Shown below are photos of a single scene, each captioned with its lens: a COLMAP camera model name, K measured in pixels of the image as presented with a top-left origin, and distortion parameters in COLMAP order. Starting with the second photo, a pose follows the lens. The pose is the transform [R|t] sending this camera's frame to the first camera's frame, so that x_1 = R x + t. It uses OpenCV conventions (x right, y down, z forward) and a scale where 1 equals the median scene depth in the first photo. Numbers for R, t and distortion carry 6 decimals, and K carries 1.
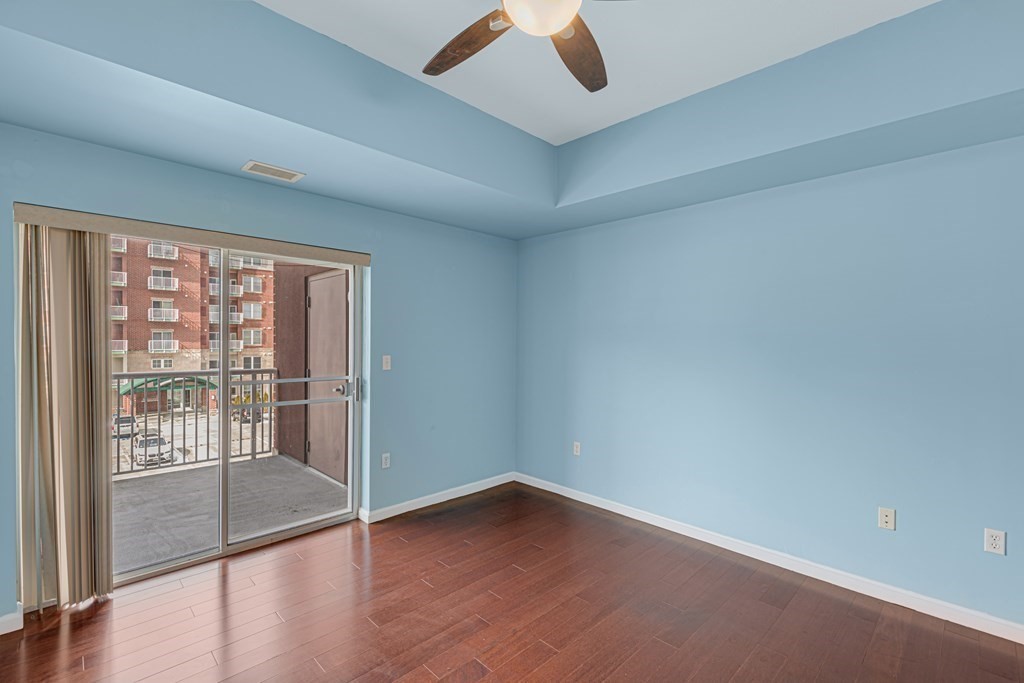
lens RADIAL K [[455.5, 0, 509.8], [0, 455.5, 343.9], [0, 0, 1]] dist [0.002096, -0.000256]
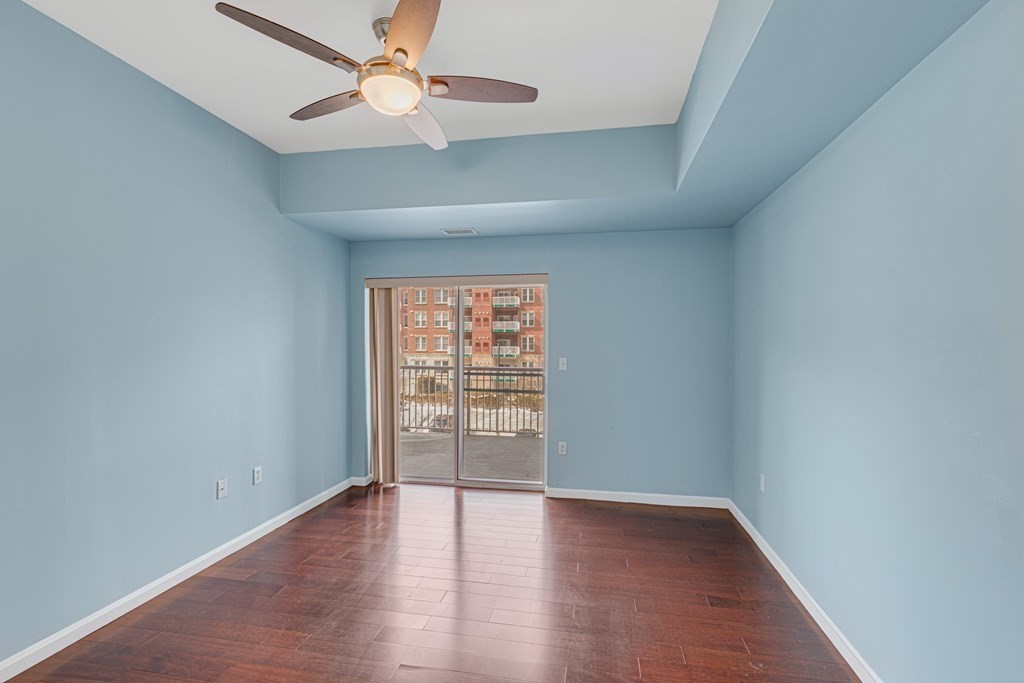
lens RADIAL K [[462.5, 0, 521.2], [0, 462.5, 345.6], [0, 0, 1]] dist [0.002131, 0.000179]
pose [[0.567473, -0.002574, -0.823388, 0.642187], [-0.004162, 0.999973, -0.005995, 0.001775], [0.823382, 0.006828, 0.567447, 0.241390]]
